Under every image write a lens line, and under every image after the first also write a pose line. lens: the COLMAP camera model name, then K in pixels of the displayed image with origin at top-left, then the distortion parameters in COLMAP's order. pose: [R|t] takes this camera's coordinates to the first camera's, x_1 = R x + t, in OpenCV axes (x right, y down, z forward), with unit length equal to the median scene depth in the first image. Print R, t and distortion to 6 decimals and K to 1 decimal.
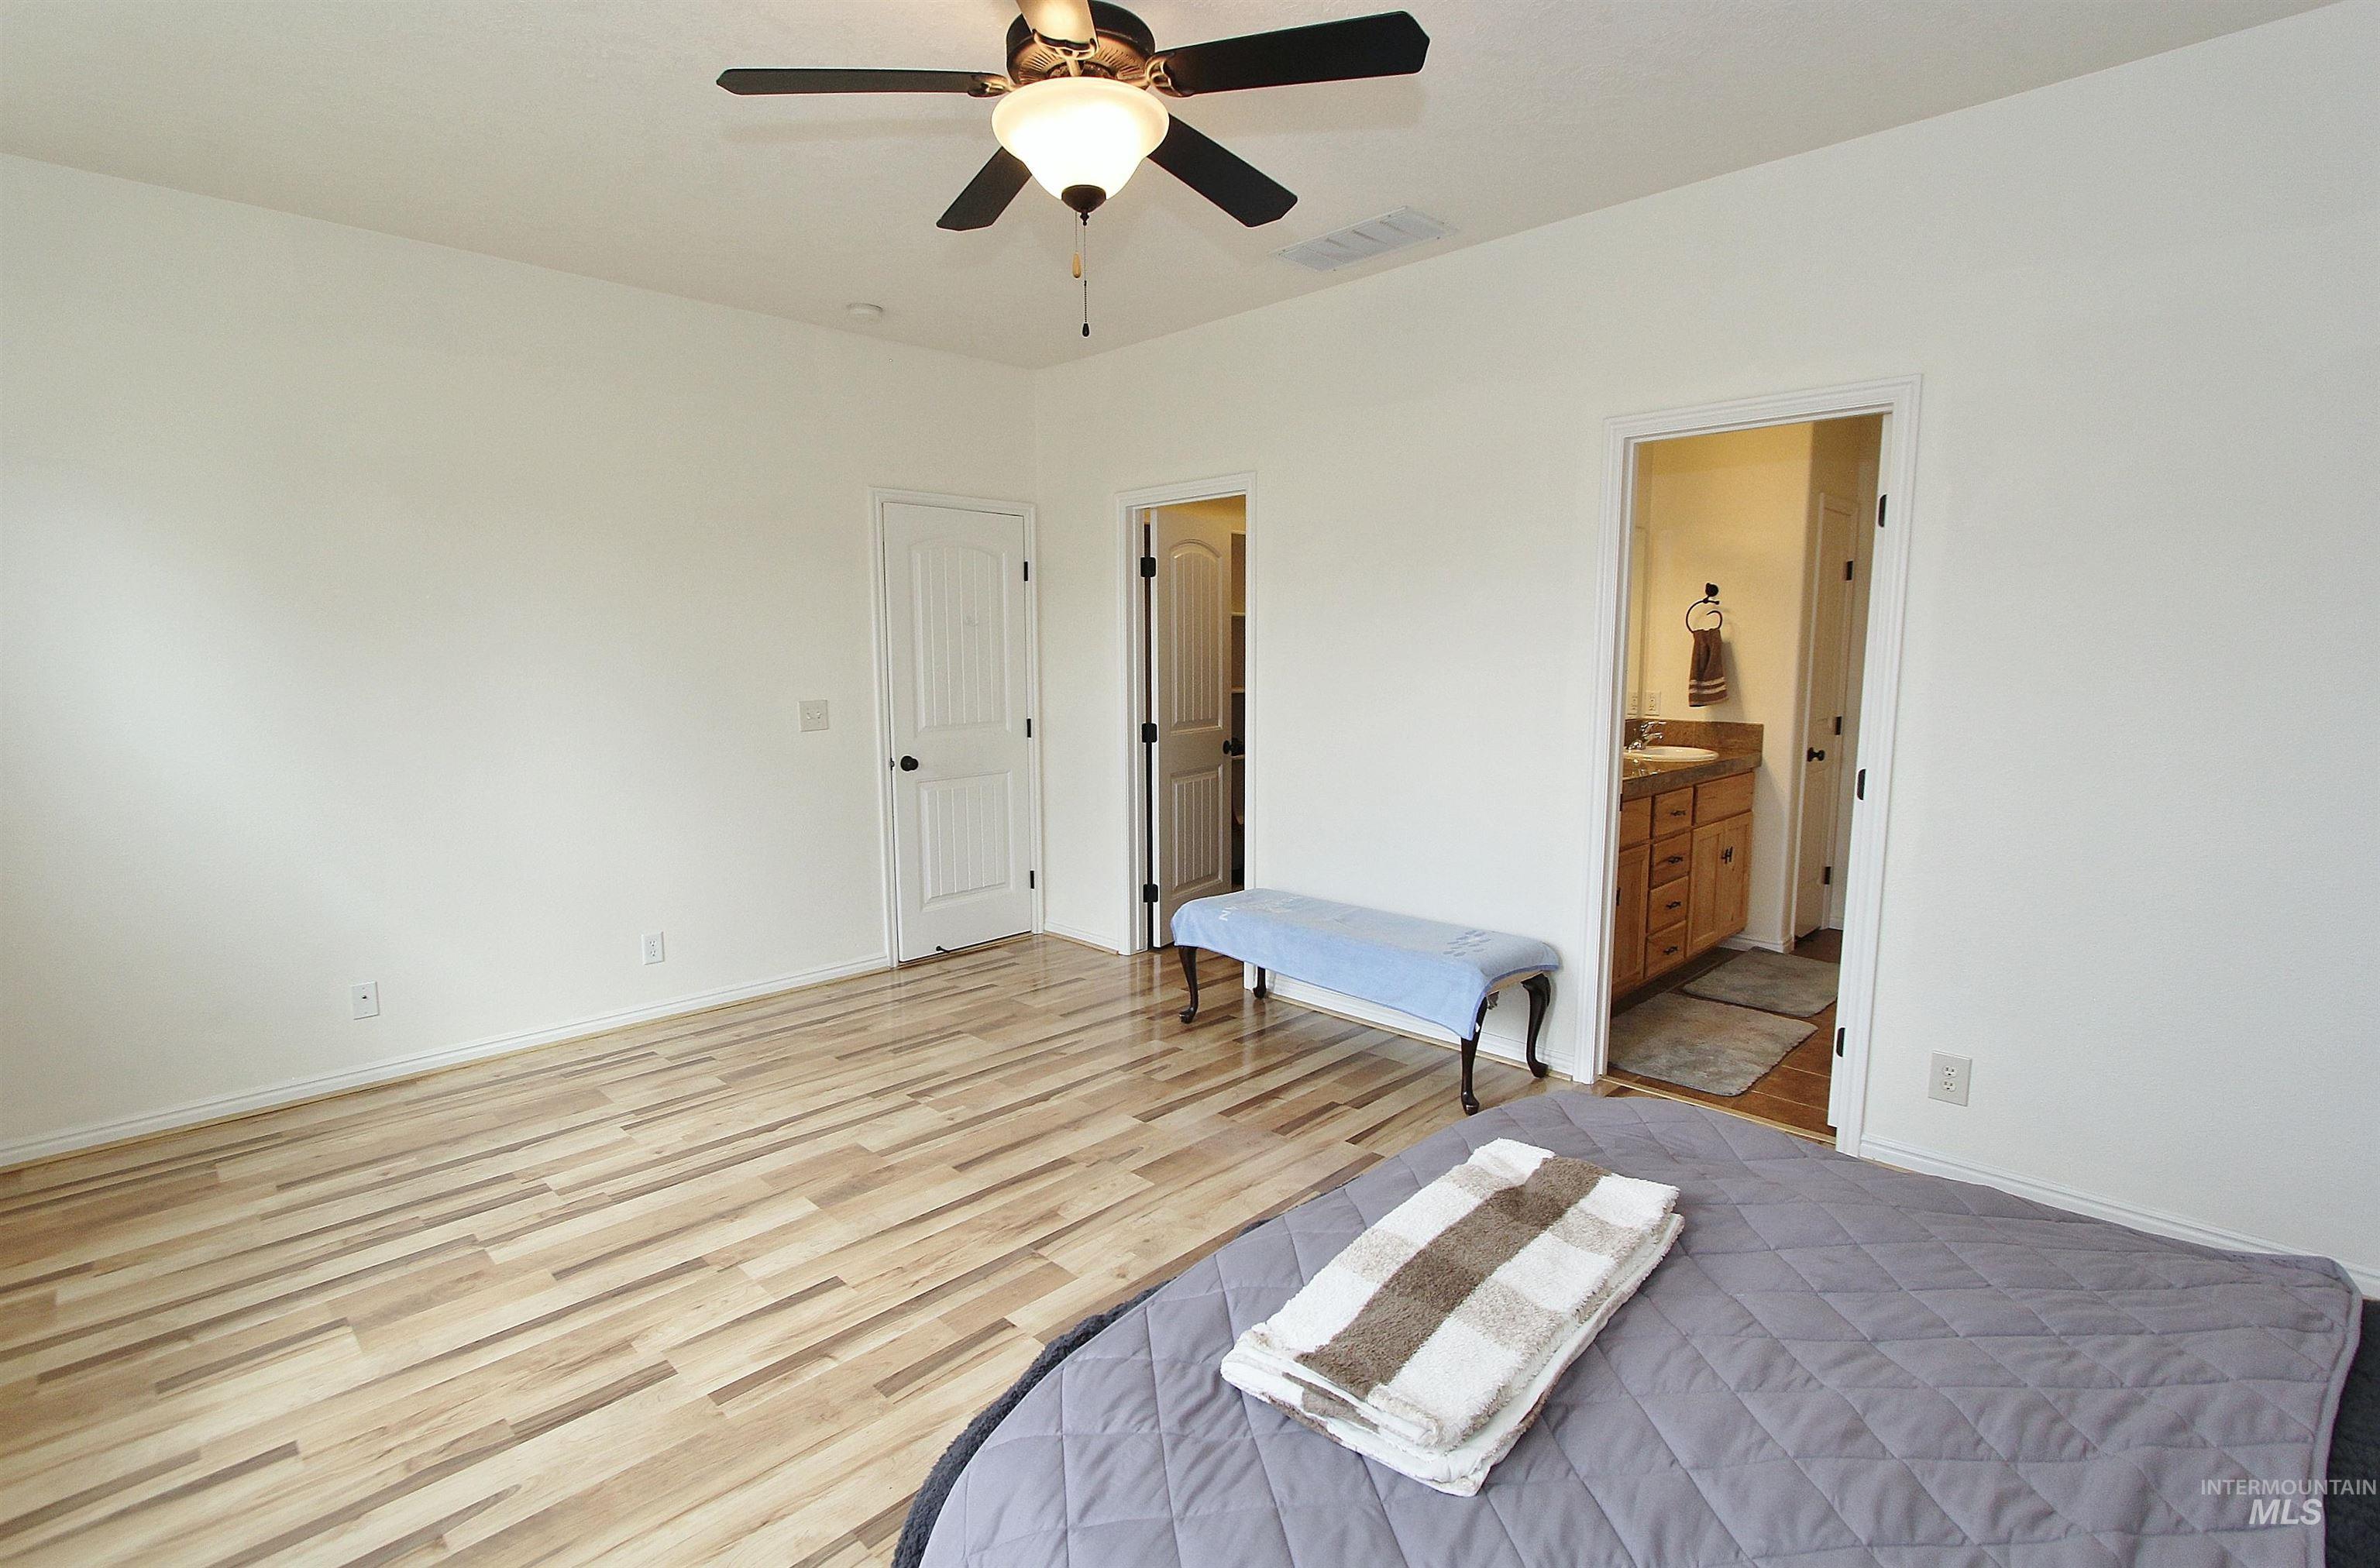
lens RADIAL K [[1082.9, 0, 1190.0], [0, 1082.9, 784.0], [0, 0, 1]] dist [0.001737, 0.000412]
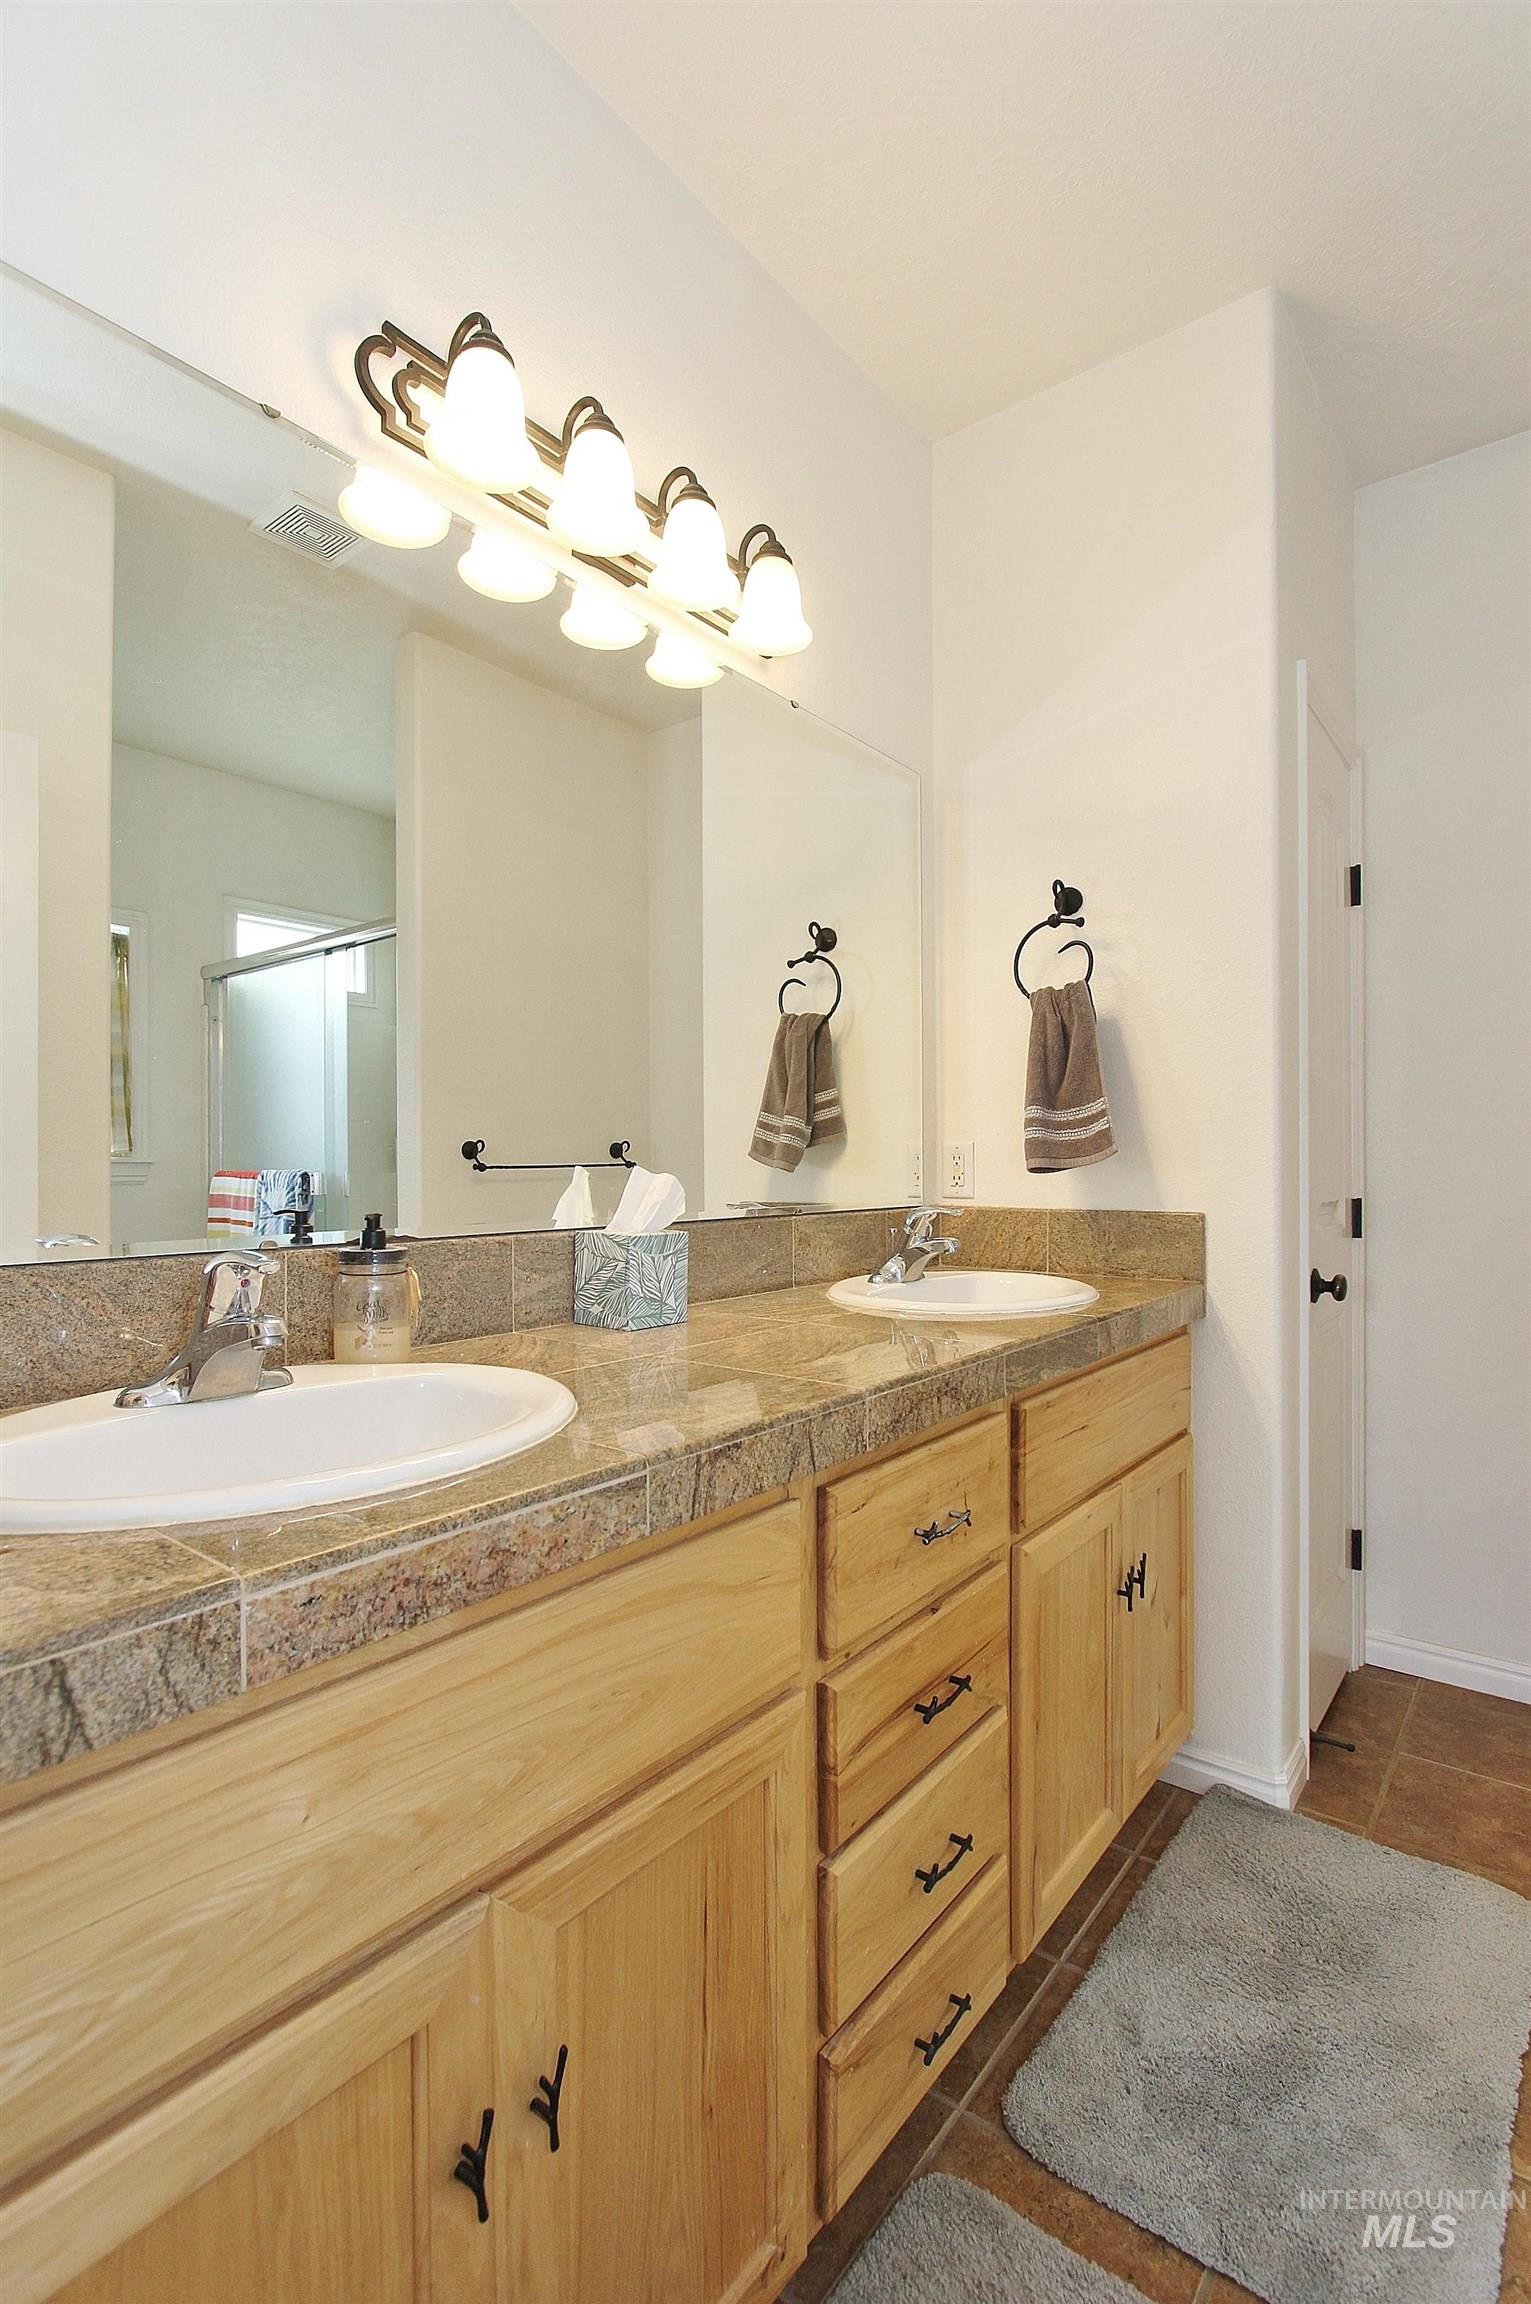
lens RADIAL K [[1055.9, 0, 765.5], [0, 1055.9, 1152.0], [0, 0, 1]] dist [-0.012074, 0.000100]
pose [[0.994958, 0.000092, 0.100288, 0.342391], [0.012955, 0.991502, -0.129441, -0.030749], [-0.099448, 0.130088, 0.986503, 0.655552]]
